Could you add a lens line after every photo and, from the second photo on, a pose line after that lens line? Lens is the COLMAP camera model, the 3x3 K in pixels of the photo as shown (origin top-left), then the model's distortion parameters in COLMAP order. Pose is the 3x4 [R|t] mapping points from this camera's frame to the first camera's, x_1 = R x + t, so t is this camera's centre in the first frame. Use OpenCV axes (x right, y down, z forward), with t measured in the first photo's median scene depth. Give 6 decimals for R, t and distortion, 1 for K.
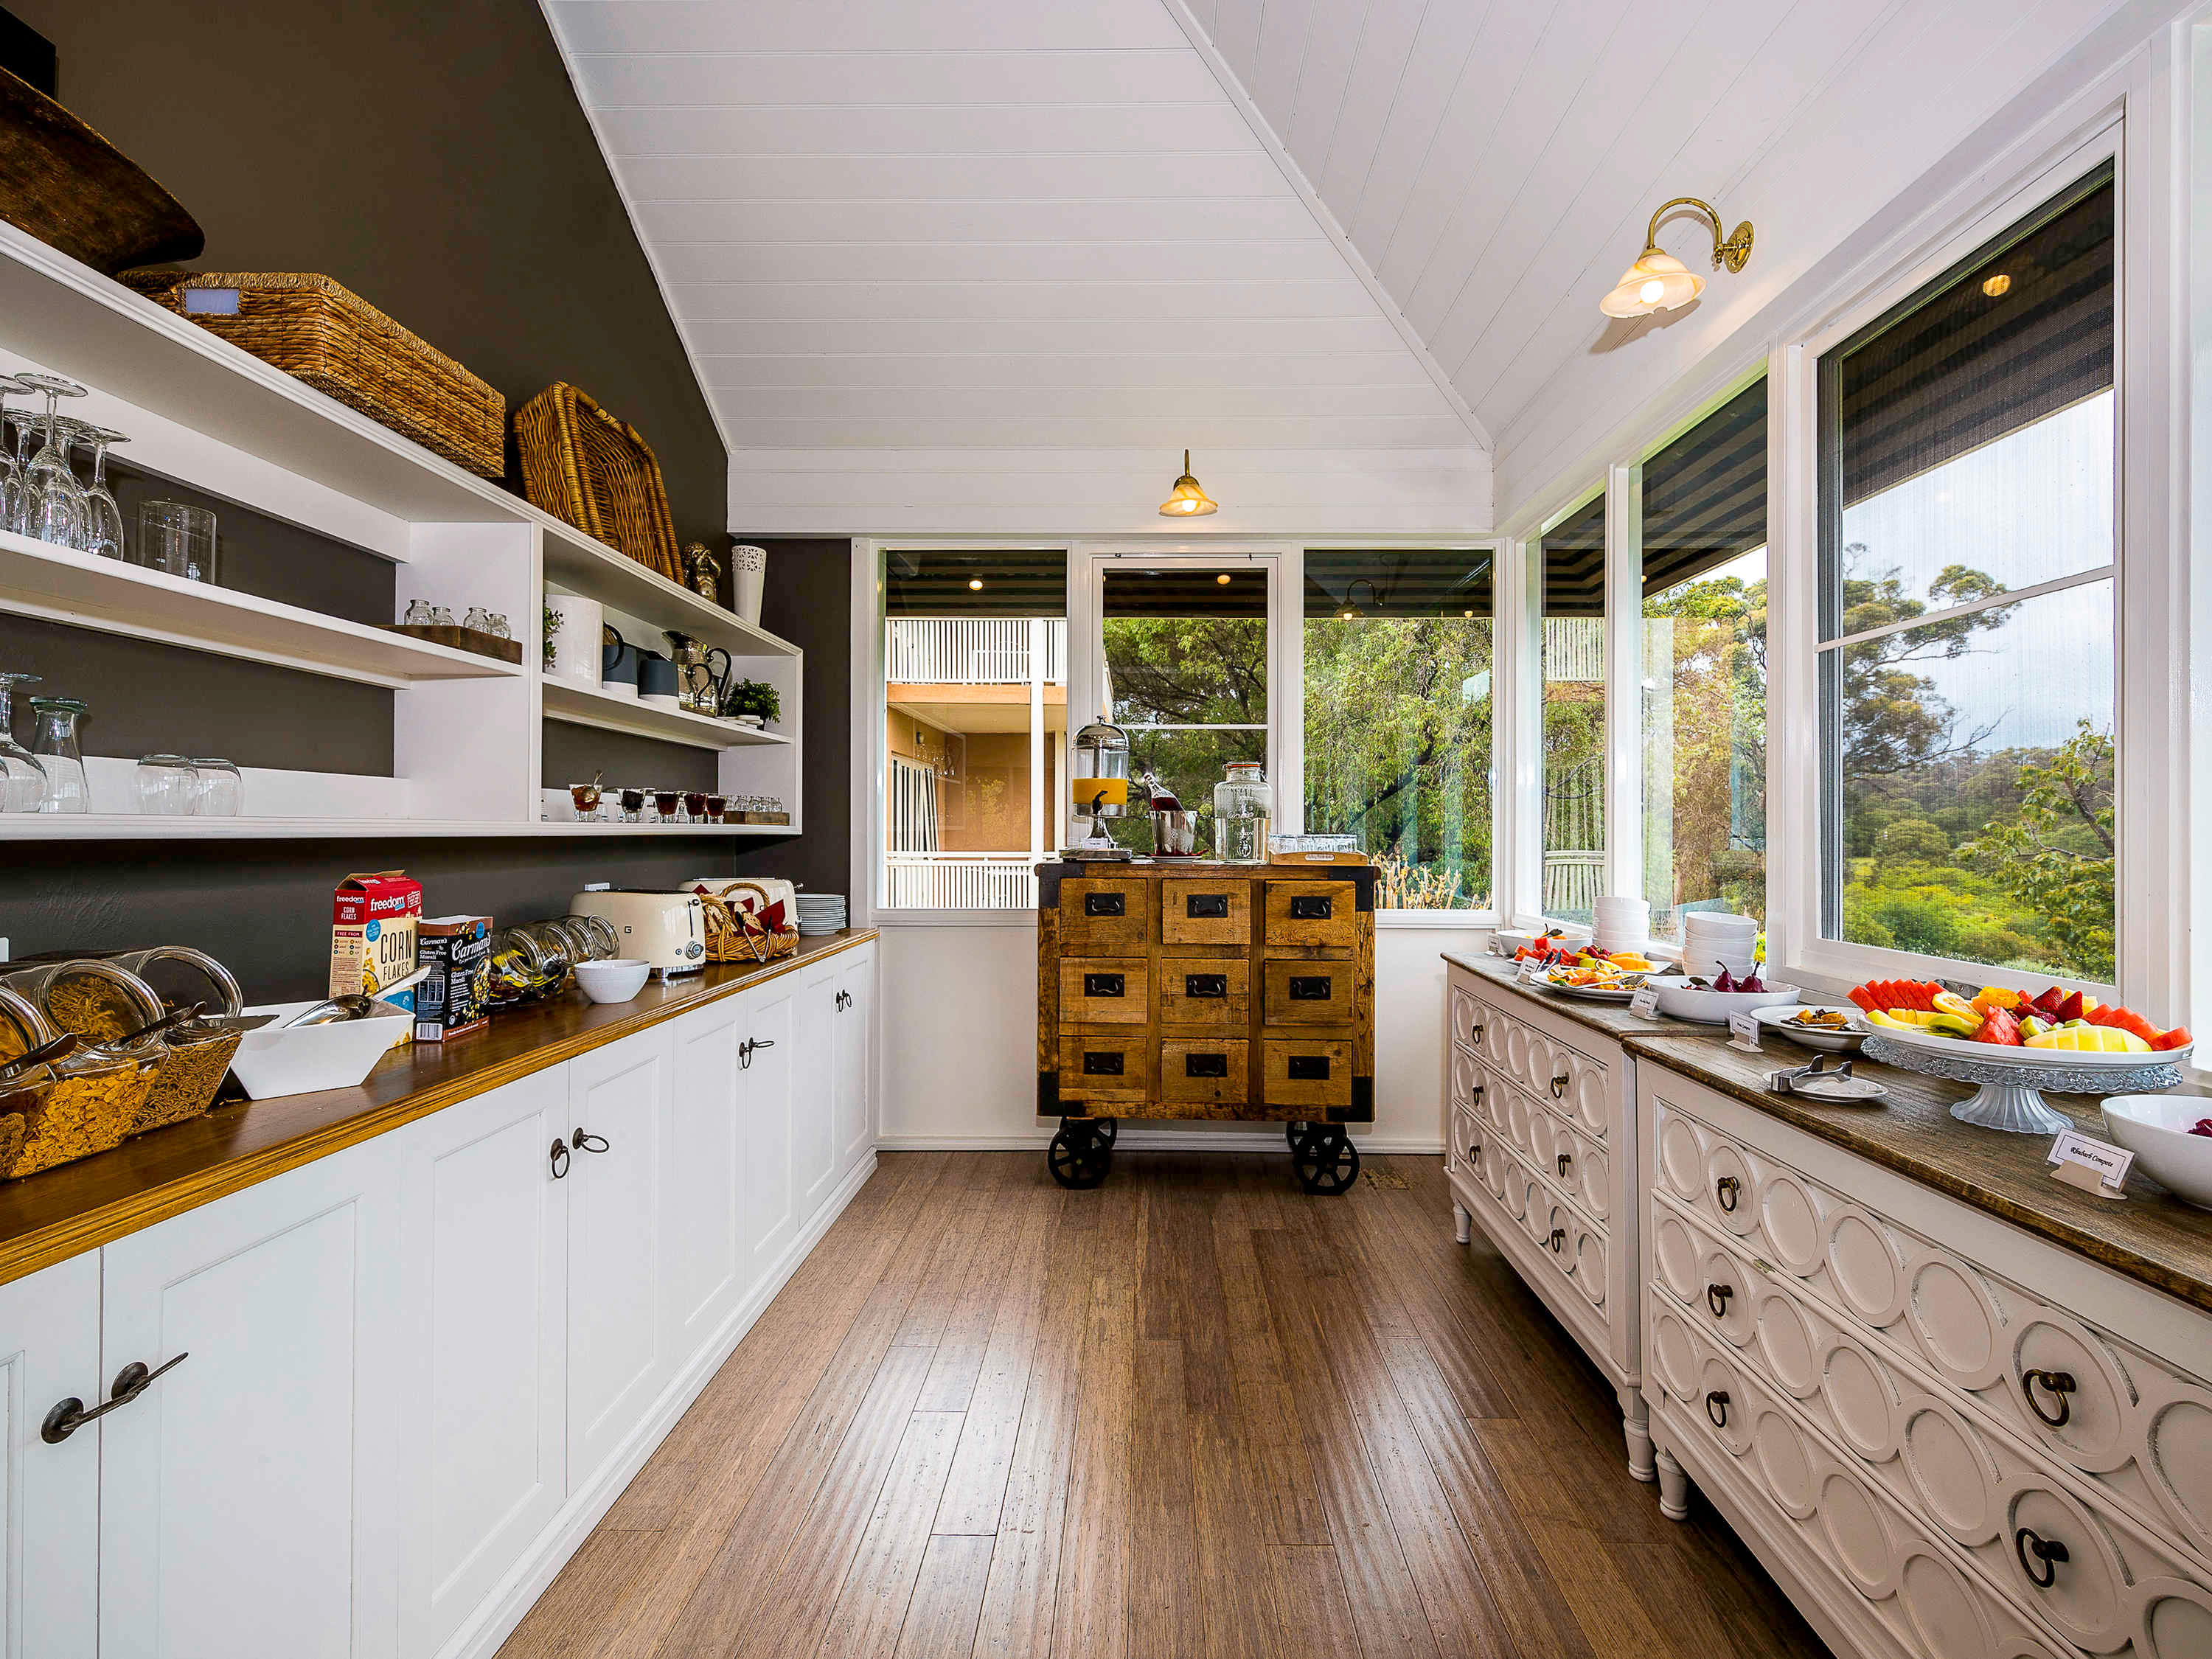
lens RADIAL K [[1038.4, 0, 1106.0], [0, 1038.4, 829.5], [0, 0, 1]] dist [-0.001662, -0.000247]
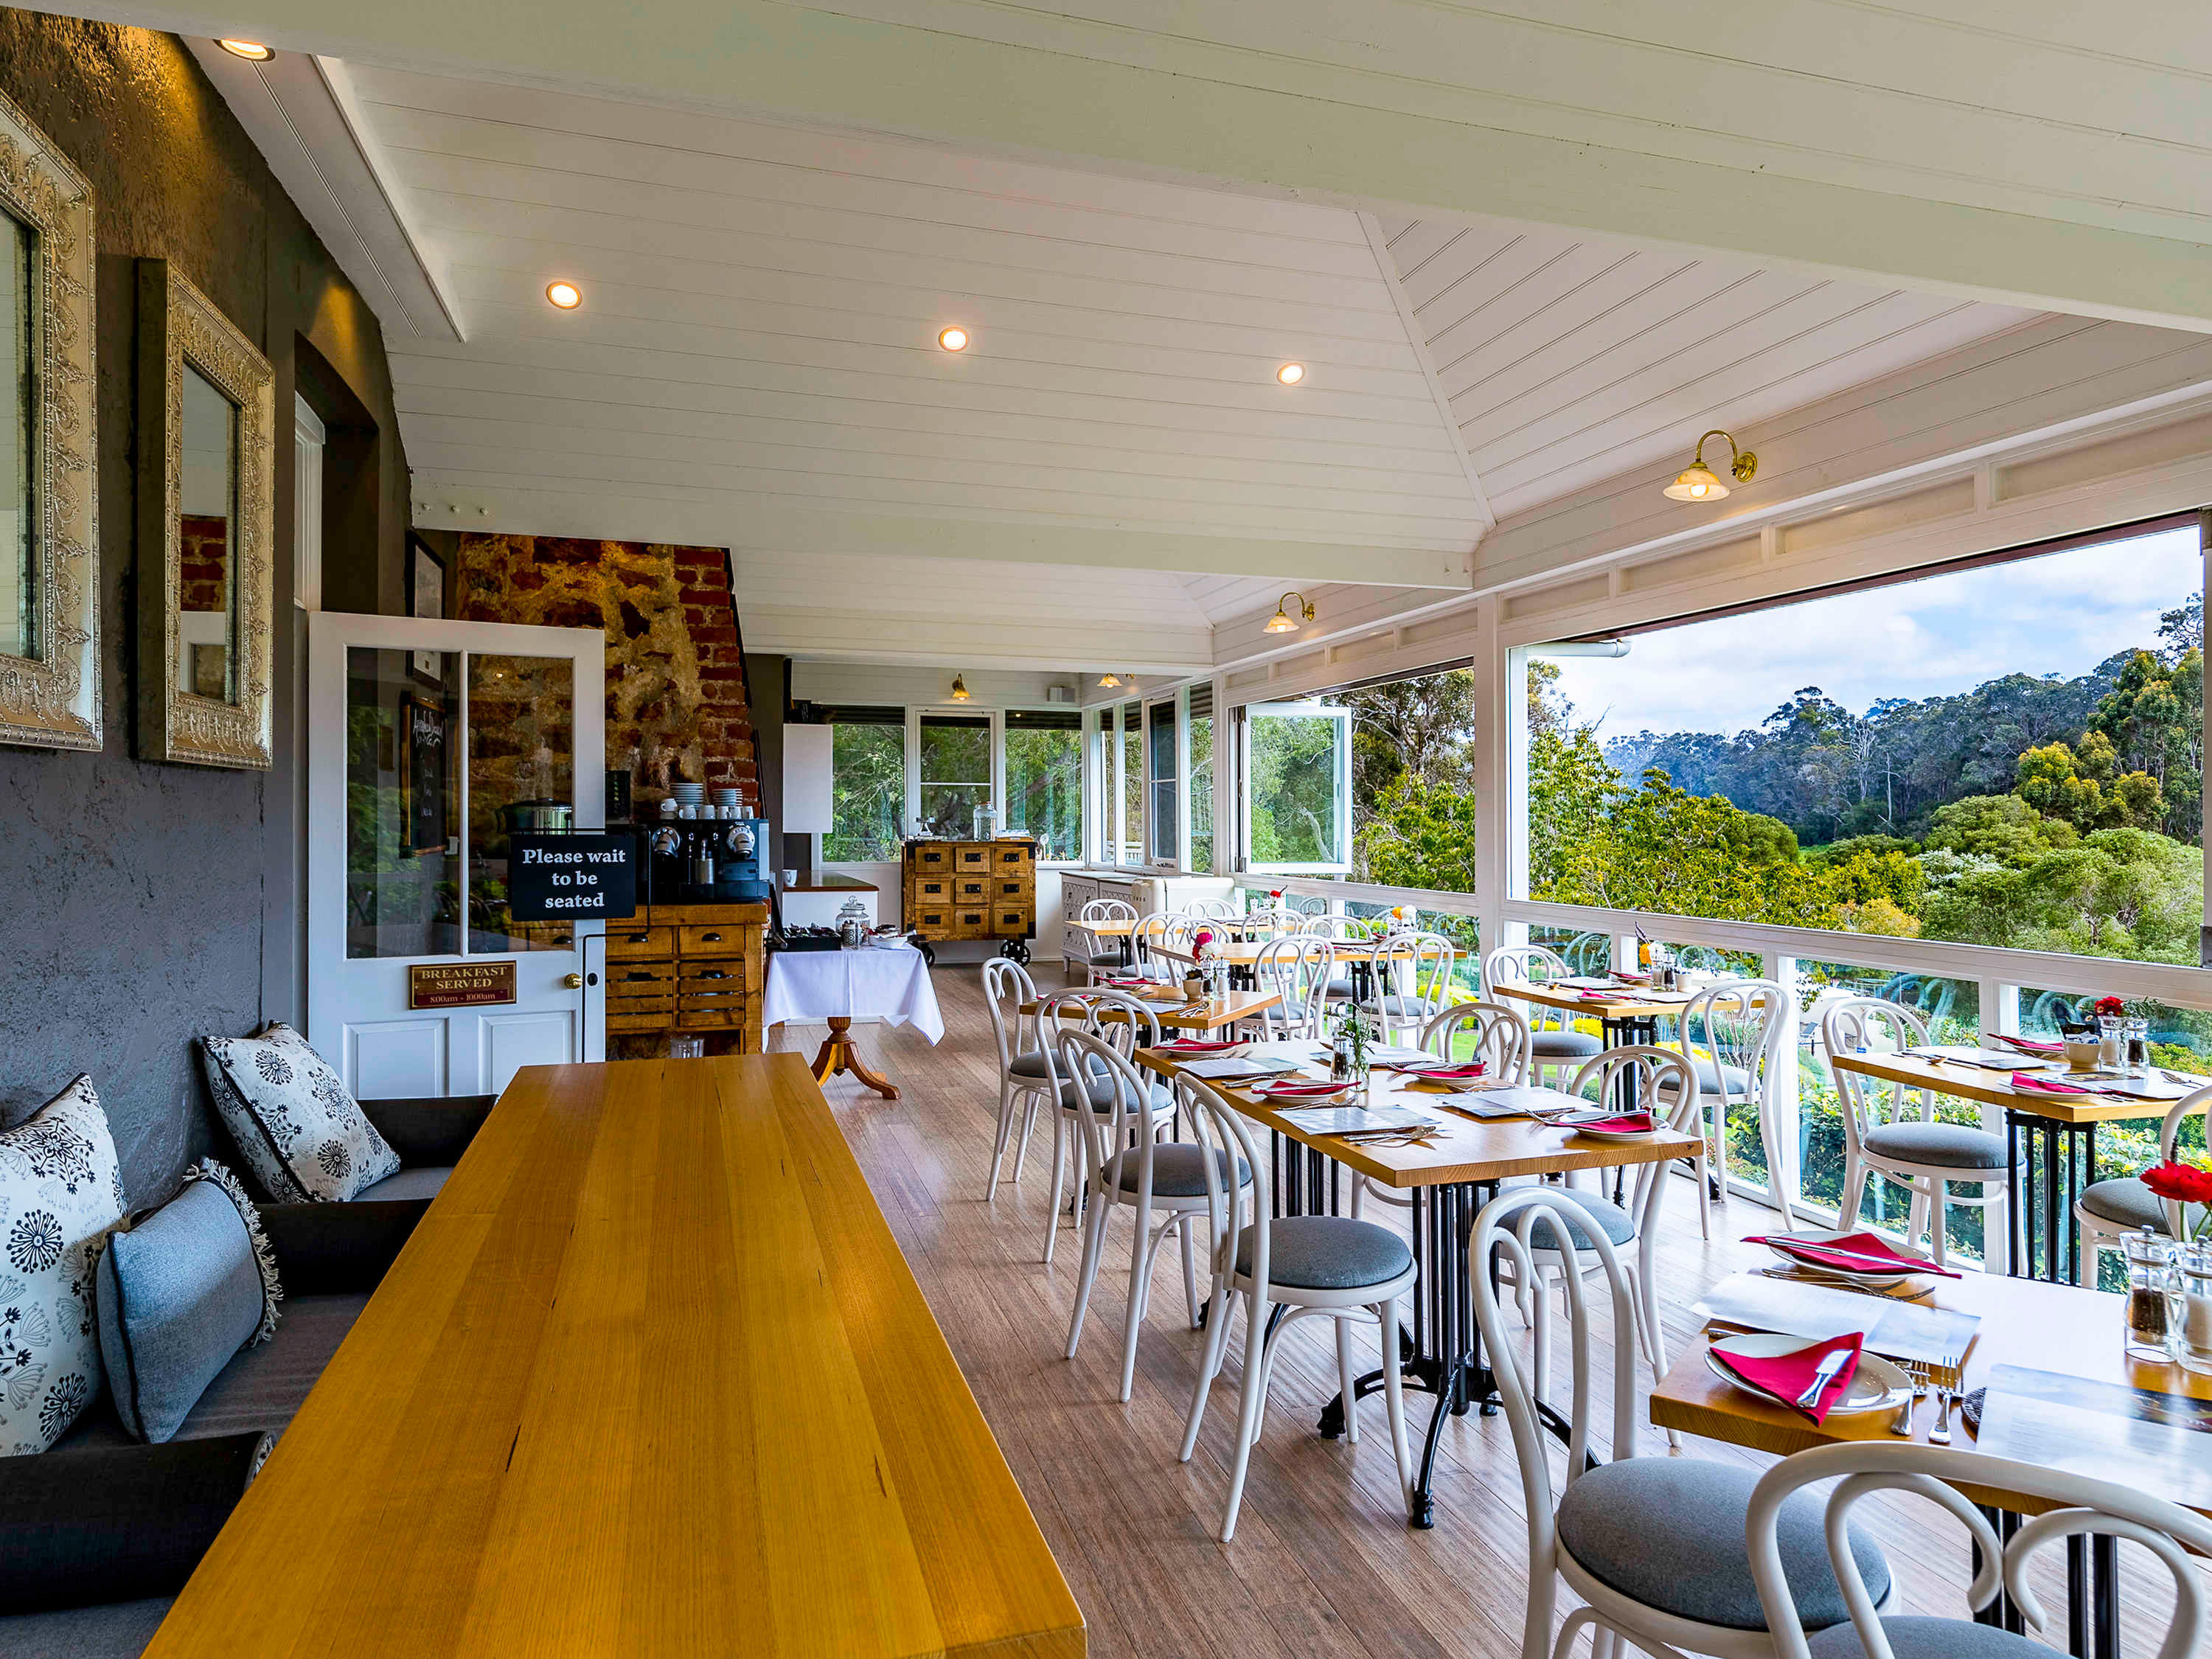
lens RADIAL K [[1268.1, 0, 1106.0], [0, 1268.1, 829.5], [0, 0, 1]] dist [-0.000220, -0.000088]
pose [[0.953829, -0.006351, 0.300282, -0.527776], [0.002601, 0.999914, 0.012888, -0.035098], [-0.300338, -0.011512, 0.953763, -2.087617]]
